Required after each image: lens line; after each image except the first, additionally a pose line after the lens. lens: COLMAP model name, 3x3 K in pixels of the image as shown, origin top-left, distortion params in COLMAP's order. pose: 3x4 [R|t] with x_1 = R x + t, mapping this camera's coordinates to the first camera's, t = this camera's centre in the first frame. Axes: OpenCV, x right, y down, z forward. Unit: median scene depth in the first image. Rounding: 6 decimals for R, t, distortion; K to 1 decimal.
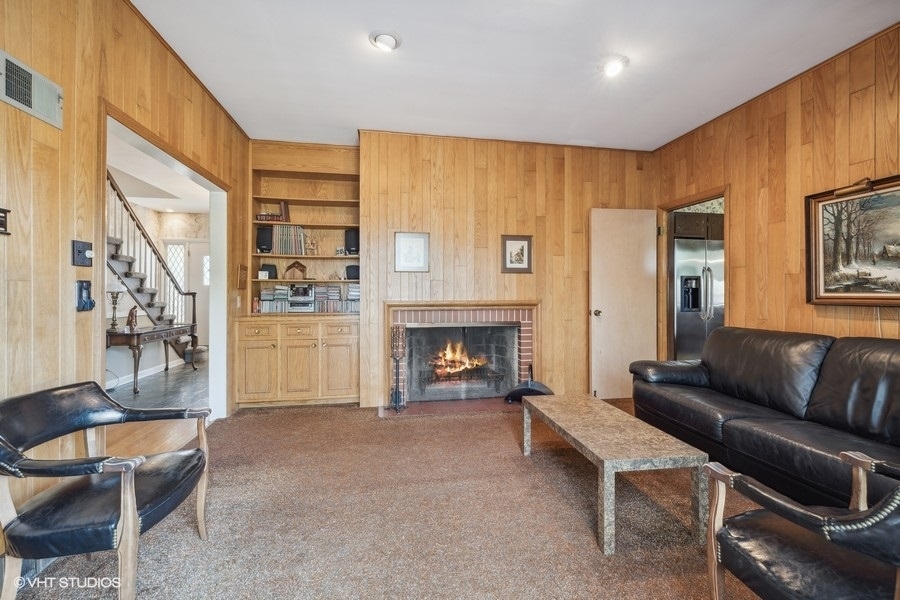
lens RADIAL K [[384.9, 0, 451.5], [0, 384.9, 290.8], [0, 0, 1]] dist [-0.000588, -0.000014]
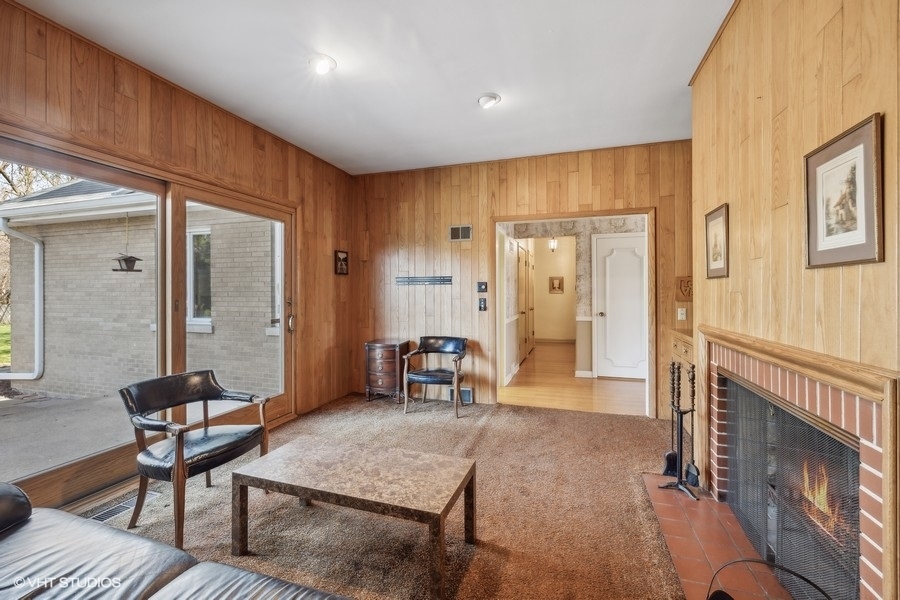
lens RADIAL K [[390.4, 0, 452.1], [0, 390.4, 293.1], [0, 0, 1]] dist [0.000508, 0.000397]
pose [[-0.472418, 0.001696, -0.881373, 0.906968], [0.003614, 0.999993, -0.000013, -0.042556], [0.881367, -0.003191, -0.472421, 1.396275]]
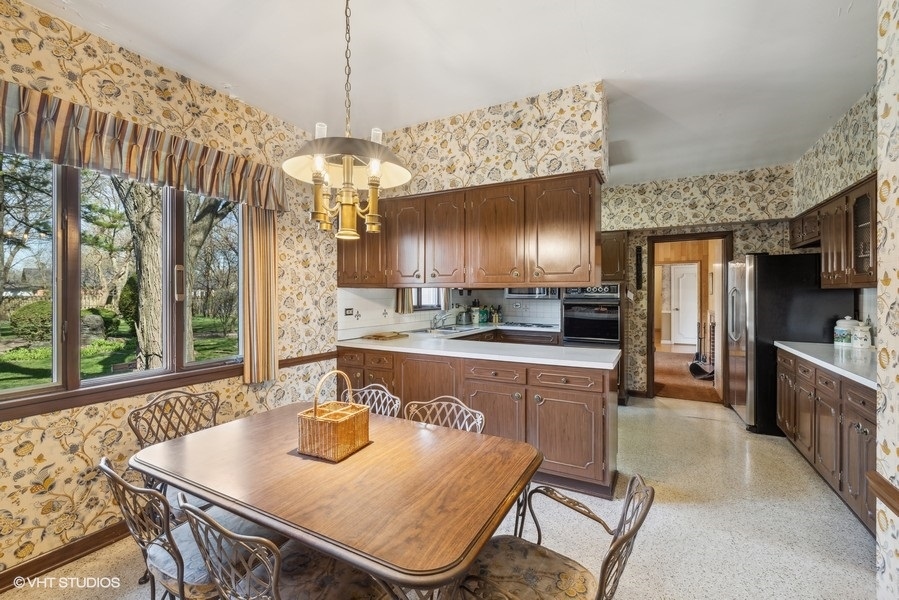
lens RADIAL K [[381.2, 0, 451.0], [0, 381.2, 295.6], [0, 0, 1]] dist [-0.001043, -0.000064]
pose [[-0.632043, 0.000652, -0.774933, 3.124174], [0.000773, 1.000000, 0.000210, -0.066165], [0.774933, -0.000466, -0.632043, 1.783462]]
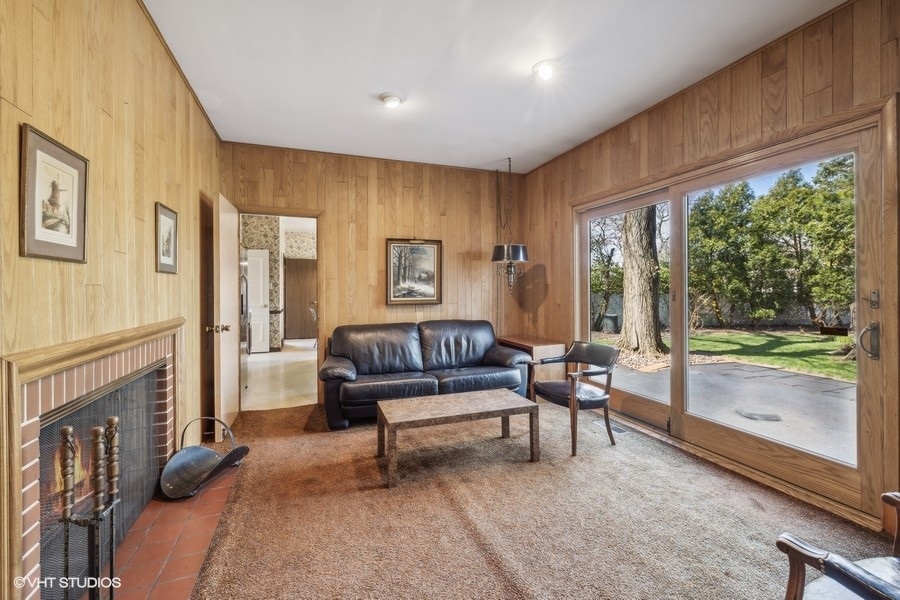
lens RADIAL K [[384.9, 0, 451.5], [0, 384.9, 290.8], [0, 0, 1]] dist [-0.000588, -0.000014]
pose [[-0.184599, -0.001865, 0.982812, -0.748356], [0.002411, 0.999994, 0.002351, -0.030211], [-0.982811, 0.002804, -0.184594, 1.089981]]
